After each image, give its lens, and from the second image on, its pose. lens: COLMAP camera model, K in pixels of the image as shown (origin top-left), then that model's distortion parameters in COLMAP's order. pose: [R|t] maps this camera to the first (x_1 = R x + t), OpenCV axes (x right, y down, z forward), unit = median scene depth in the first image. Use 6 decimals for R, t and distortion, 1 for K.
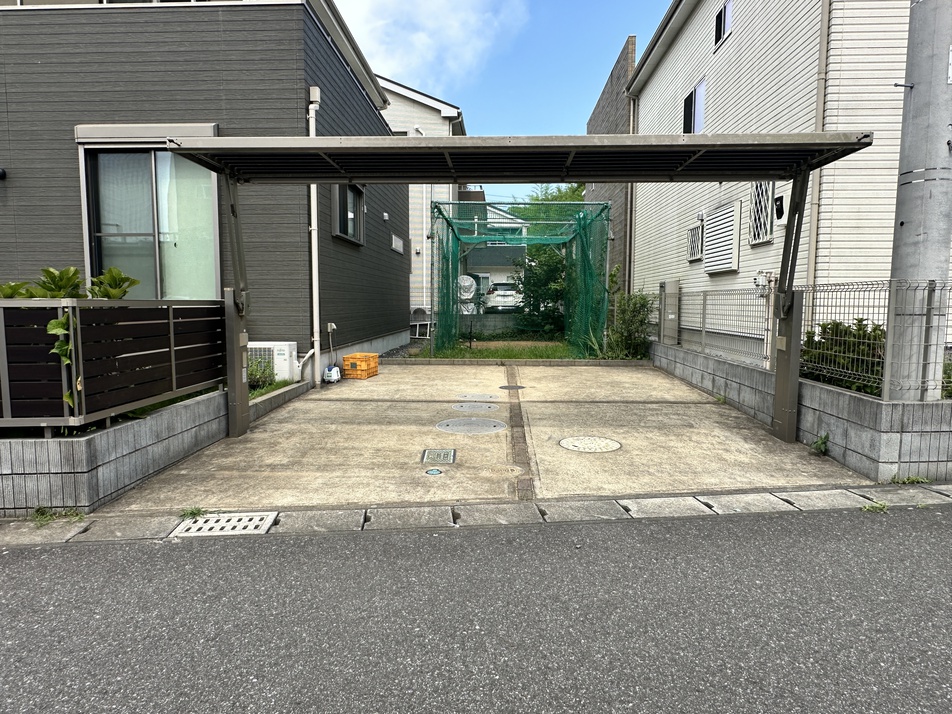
lens RADIAL K [[611.7, 0, 476.7], [0, 611.7, 362.5], [0, 0, 1]] dist [-0.006011, 0.003559]
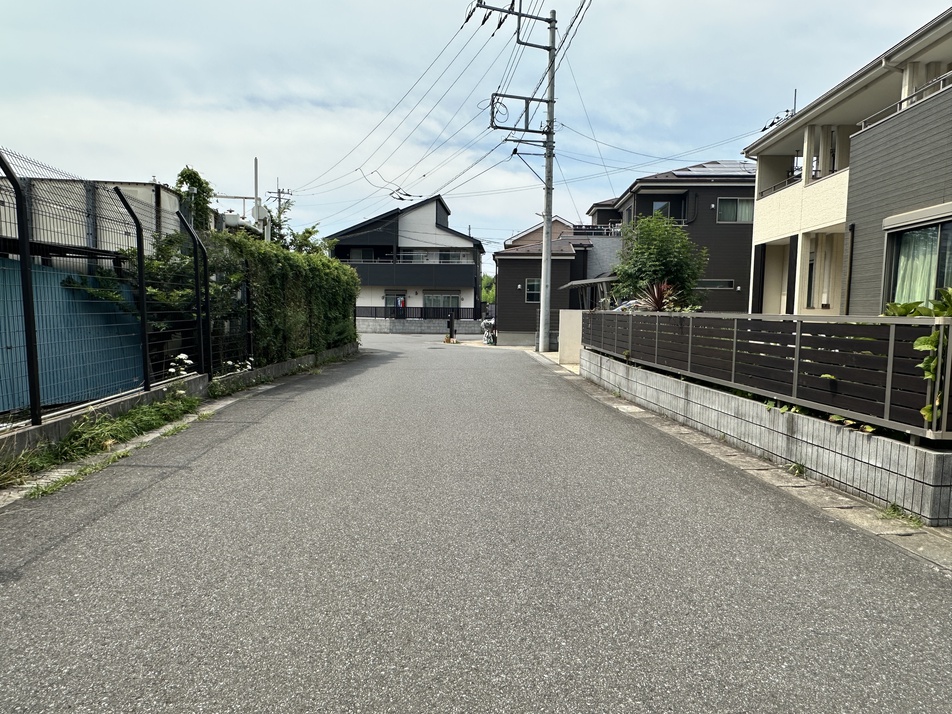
lens RADIAL K [[611.7, 0, 473.7], [0, 611.7, 364.4], [0, 0, 1]] dist [-0.006011, 0.003559]
pose [[-0.018636, 0.087851, -0.995959, 0.325779], [-0.110704, 0.989826, 0.089381, -0.024475], [0.993679, 0.111922, -0.008721, 0.187962]]
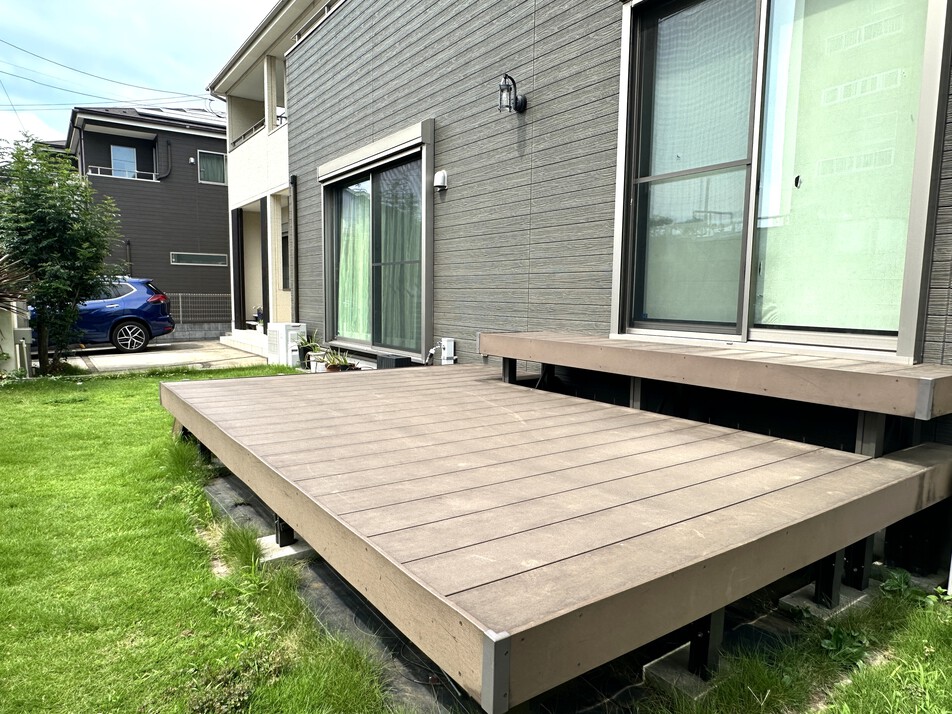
lens RADIAL K [[611.7, 0, 474.3], [0, 611.7, 357.7], [0, 0, 1]] dist [-0.006011, 0.003559]
pose [[0.611146, 0.086297, -0.786800, -0.551435], [-0.088013, 0.995283, 0.040800, -0.135979], [0.786609, 0.044314, 0.615859, 1.094930]]
